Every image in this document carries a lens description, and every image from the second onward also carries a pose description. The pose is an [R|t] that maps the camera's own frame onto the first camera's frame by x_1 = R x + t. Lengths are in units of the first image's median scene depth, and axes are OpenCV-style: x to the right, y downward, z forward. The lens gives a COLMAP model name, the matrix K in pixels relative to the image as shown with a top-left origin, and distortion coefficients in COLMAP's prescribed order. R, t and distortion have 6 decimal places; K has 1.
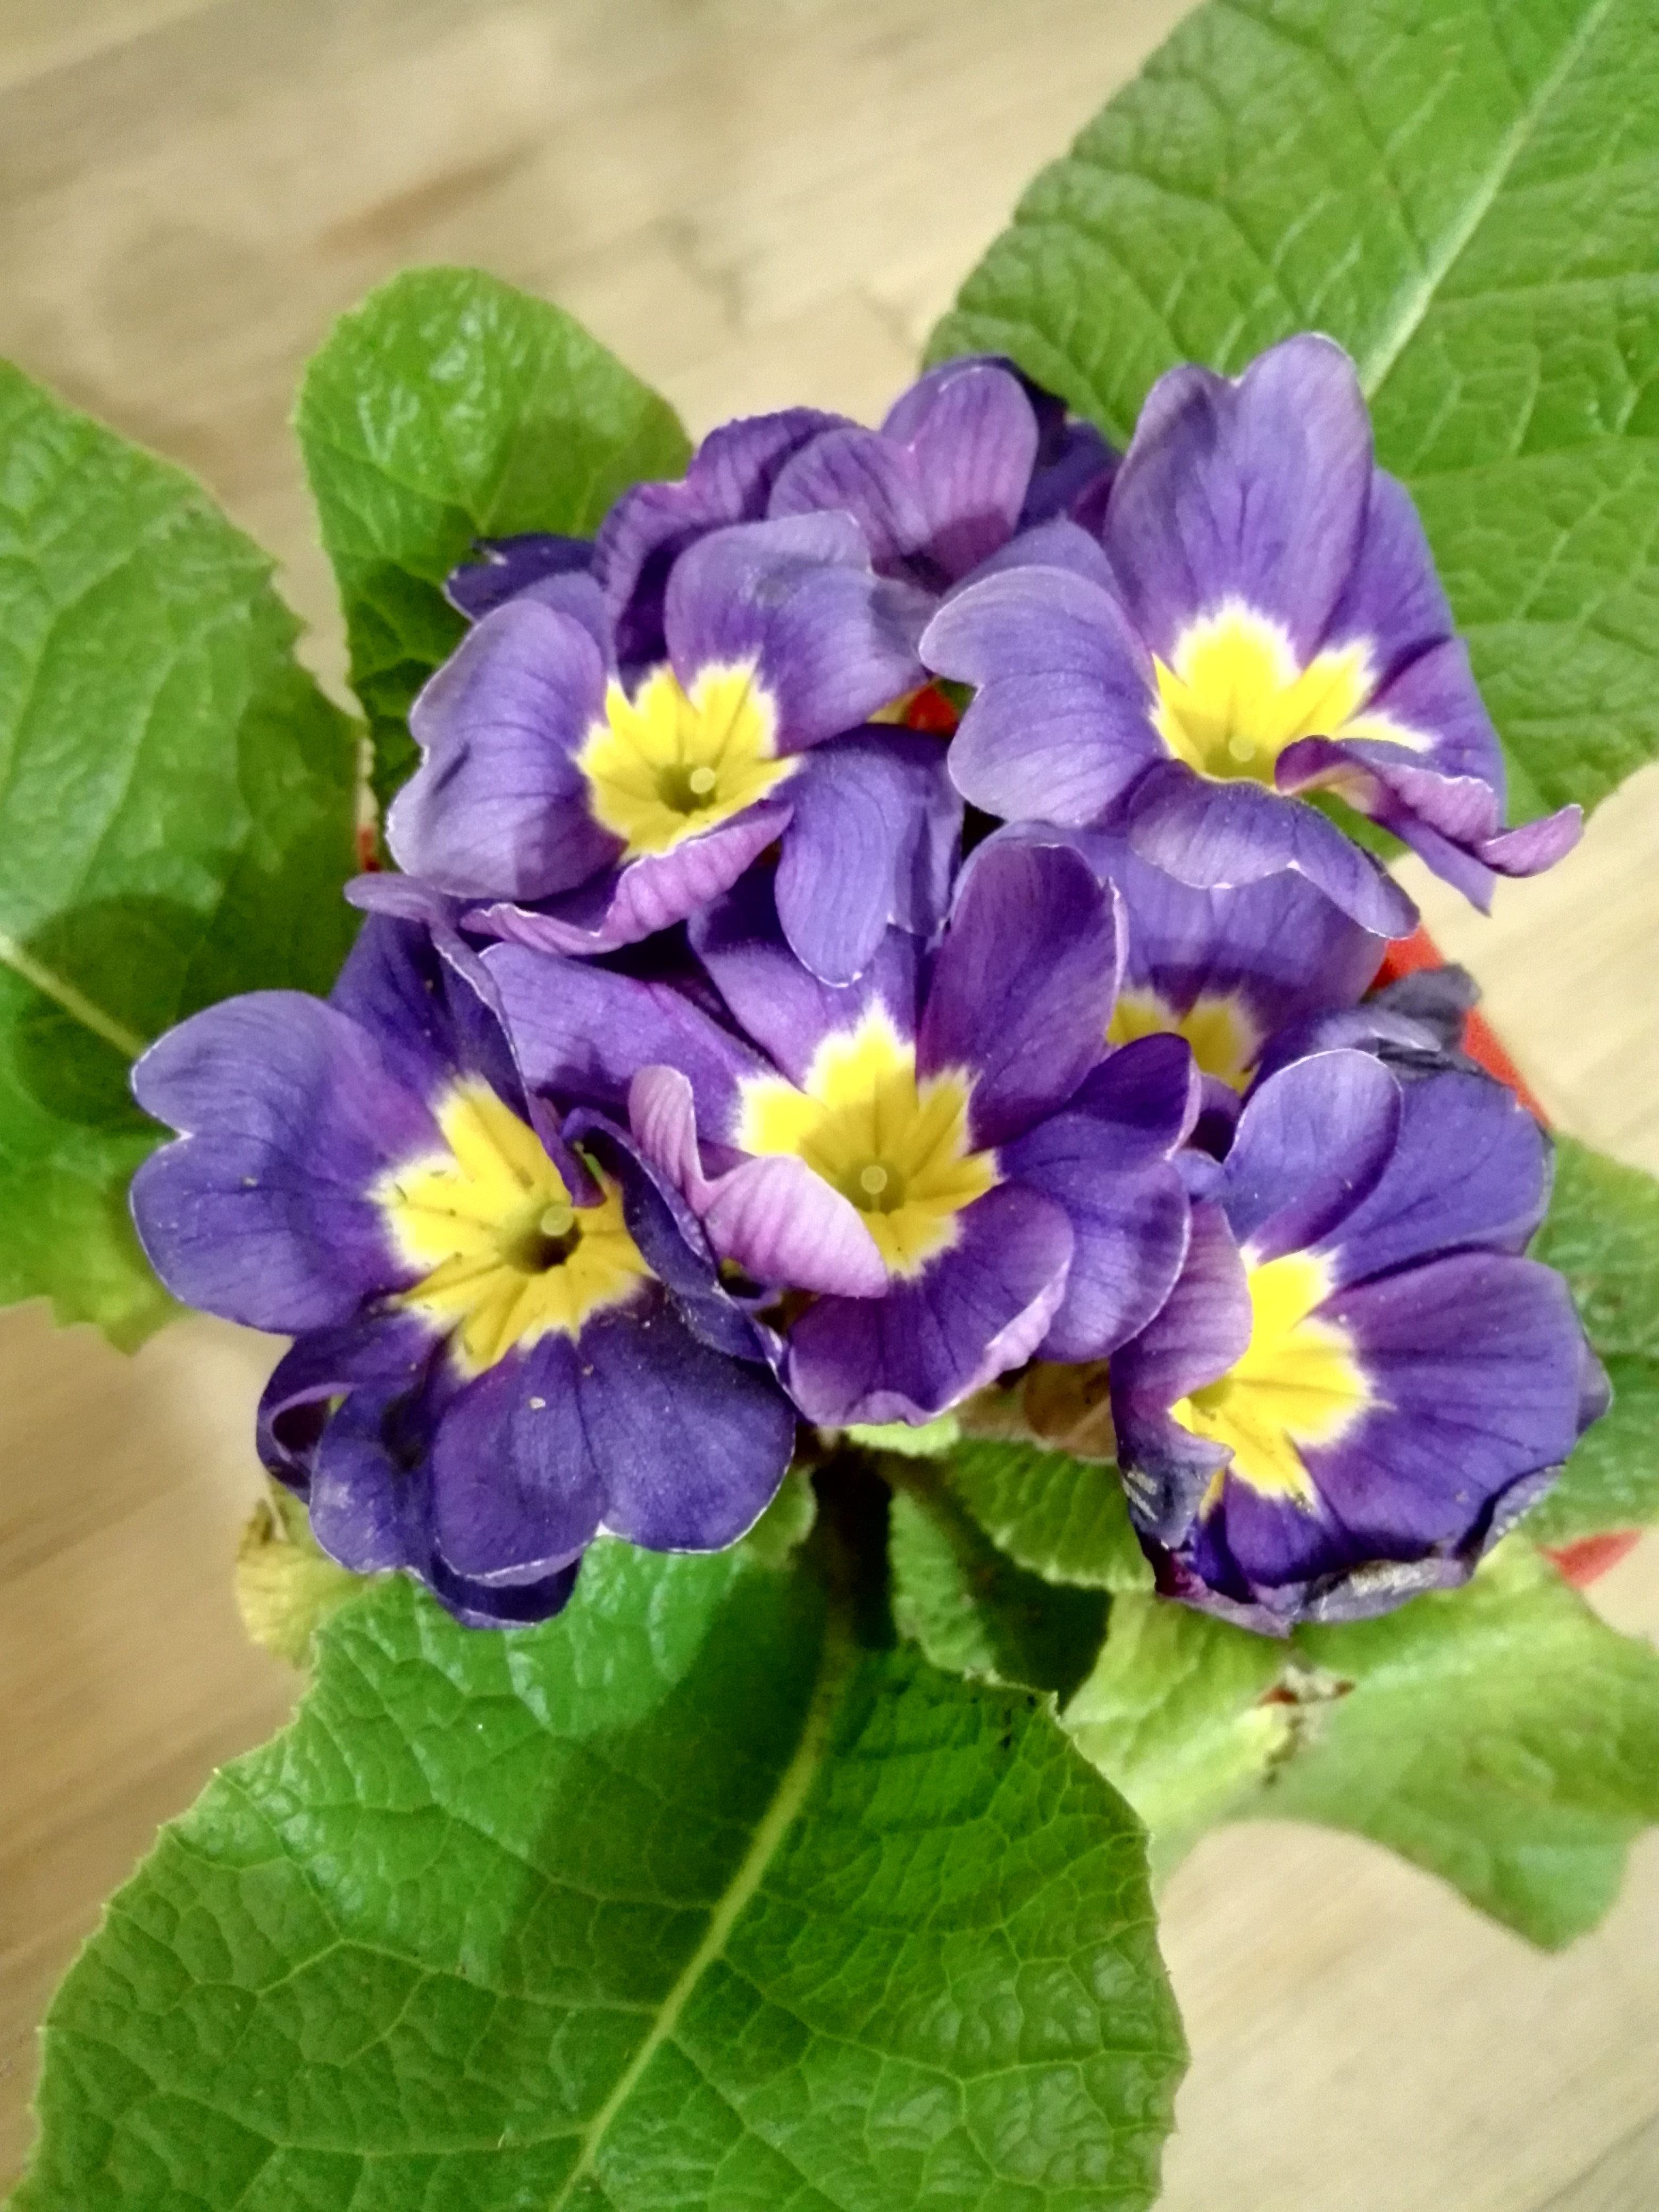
lens RADIAL K [[1791.3, 0, 831.7], [0, 1791.3, 1121.3], [0, 0, 1]] dist [-0.022059, -0.063702]
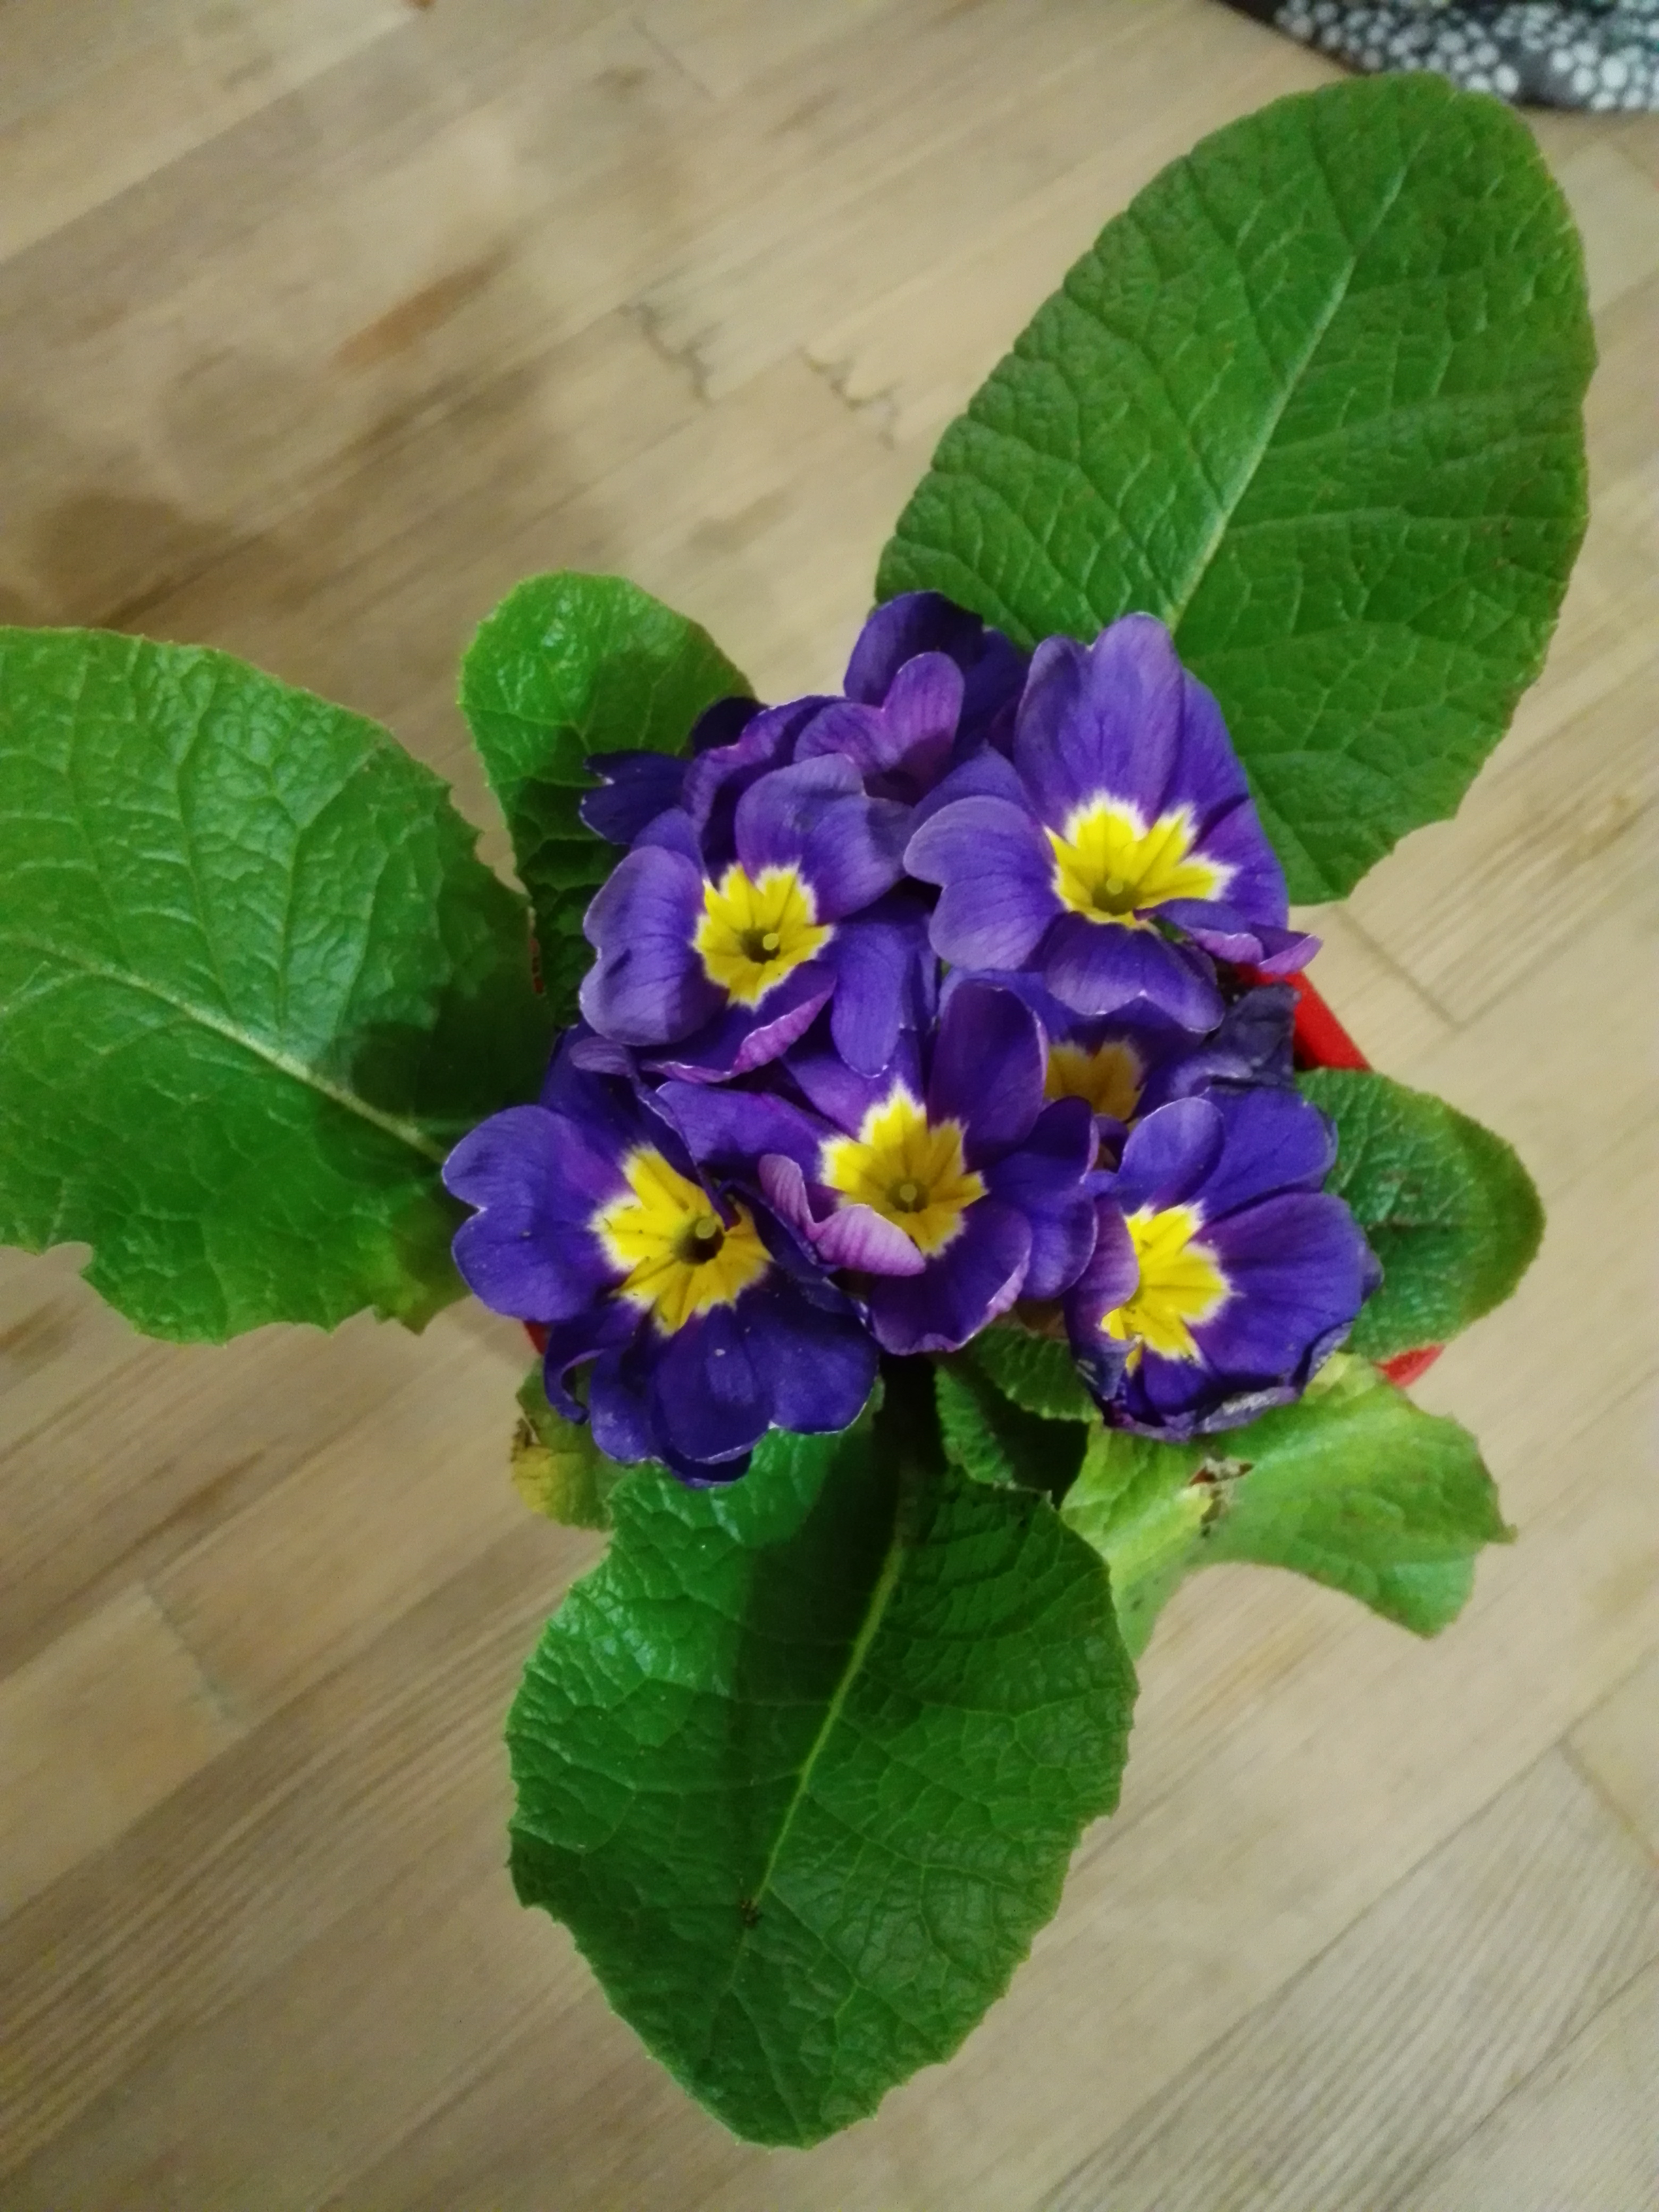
lens RADIAL K [[1791.3, 0, 821.5], [0, 1791.3, 1087.7], [0, 0, 1]] dist [-0.022059, -0.063702]
pose [[0.994712, -0.102485, -0.006703, -0.030489], [0.102697, 0.991718, 0.077130, -0.175334], [-0.001257, -0.077411, 0.996999, -0.545646]]
